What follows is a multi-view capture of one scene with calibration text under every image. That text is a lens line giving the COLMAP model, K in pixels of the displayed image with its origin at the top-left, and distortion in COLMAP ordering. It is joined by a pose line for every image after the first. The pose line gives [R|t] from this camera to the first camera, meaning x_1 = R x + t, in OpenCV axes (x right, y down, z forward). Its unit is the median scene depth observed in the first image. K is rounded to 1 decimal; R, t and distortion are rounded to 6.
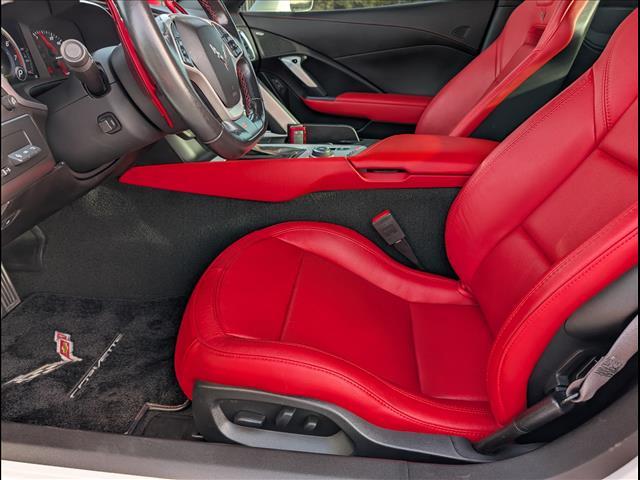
lens RADIAL K [[447.6, 0, 320.0], [0, 447.6, 240.0], [0, 0, 1]] dist [-0.004080, -0.001463]
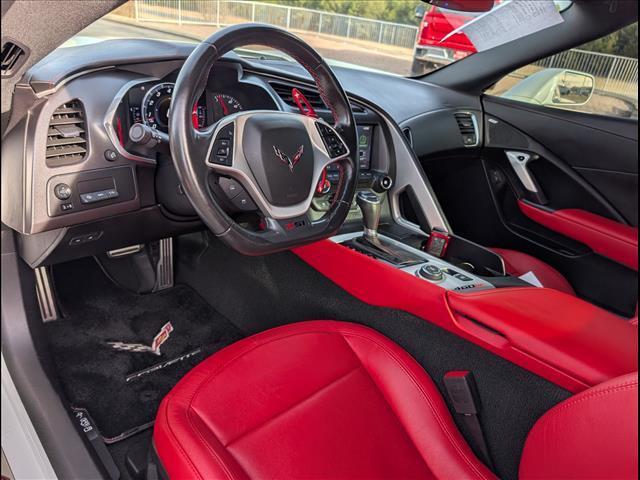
lens RADIAL K [[453.7, 0, 320.0], [0, 453.7, 240.0], [0, 0, 1]] dist [-0.000355, -0.000613]
pose [[0.763365, 0.354193, -0.540205, 0.266502], [-0.404040, 0.914297, 0.028521, -0.172633], [0.504009, 0.196493, 0.841050, 0.116734]]
